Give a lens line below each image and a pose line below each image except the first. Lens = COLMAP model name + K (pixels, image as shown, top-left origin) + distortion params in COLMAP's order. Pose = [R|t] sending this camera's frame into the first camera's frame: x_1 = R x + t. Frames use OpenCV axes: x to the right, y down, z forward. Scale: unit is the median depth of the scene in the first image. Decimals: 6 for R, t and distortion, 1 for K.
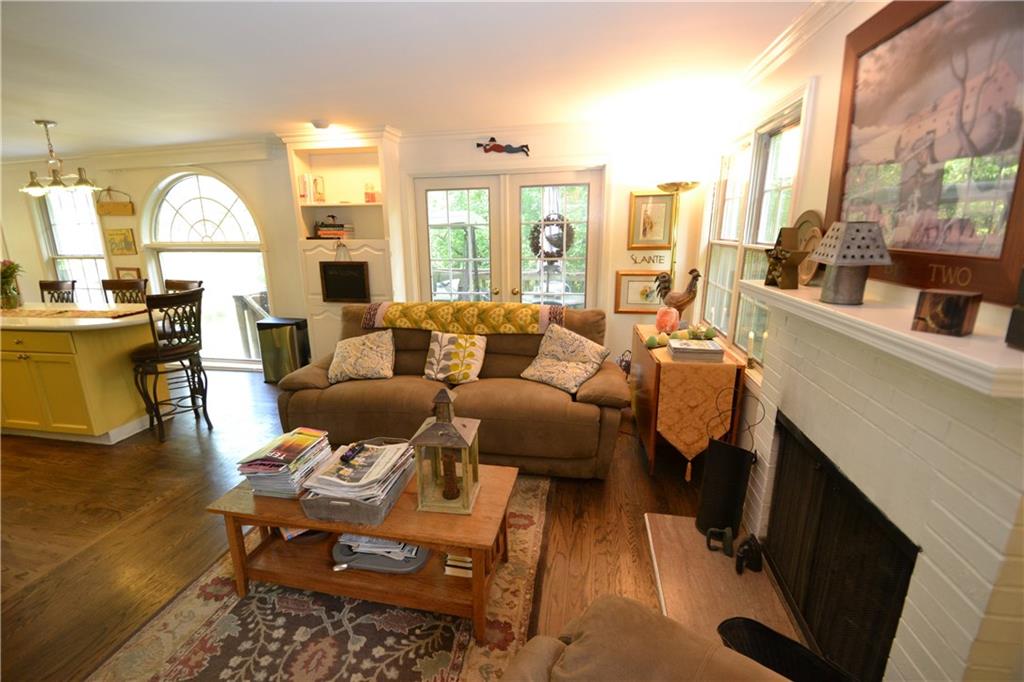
lens RADIAL K [[458.7, 0, 507.4], [0, 458.7, 348.8], [0, 0, 1]] dist [-0.002967, -0.007001]
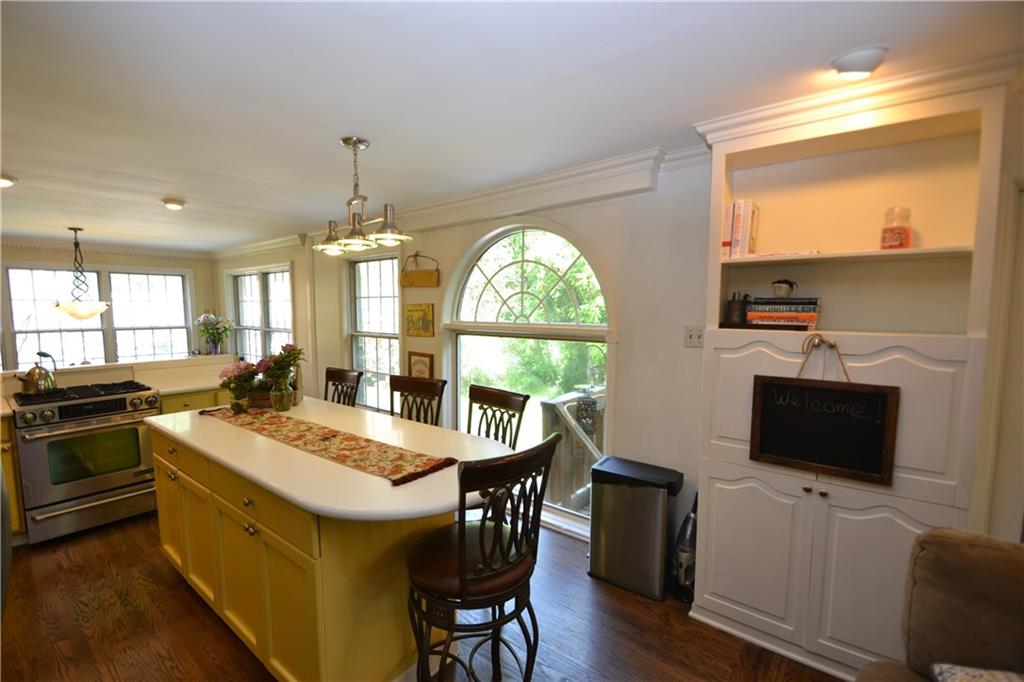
lens RADIAL K [[455.2, 0, 509.3], [0, 455.2, 338.9], [0, 0, 1]] dist [0.001148, 0.000000]
pose [[0.887224, 0.040184, -0.459586, -0.380909], [-0.120836, 0.981662, -0.147439, -0.115361], [0.445234, 0.186346, 0.875810, 0.426245]]
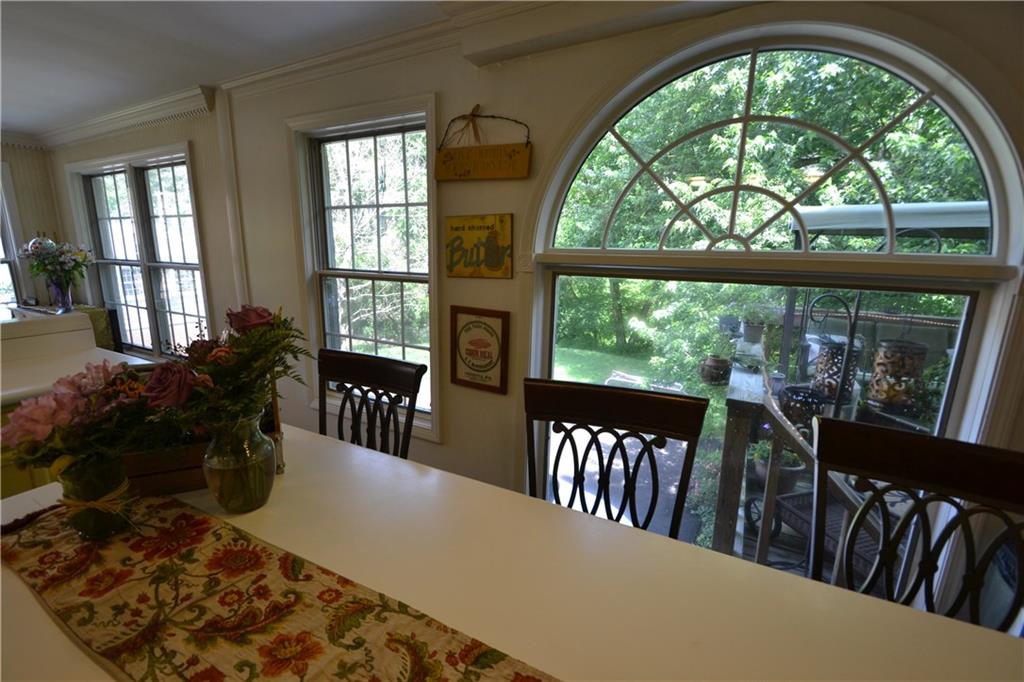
lens RADIAL K [[458.7, 0, 510.8], [0, 458.7, 341.7], [0, 0, 1]] dist [-0.002967, -0.007001]
pose [[0.954137, 0.082193, -0.287865, -0.745413], [-0.093477, 0.995291, -0.025651, -0.152593], [0.284401, 0.051383, 0.957327, 0.665976]]
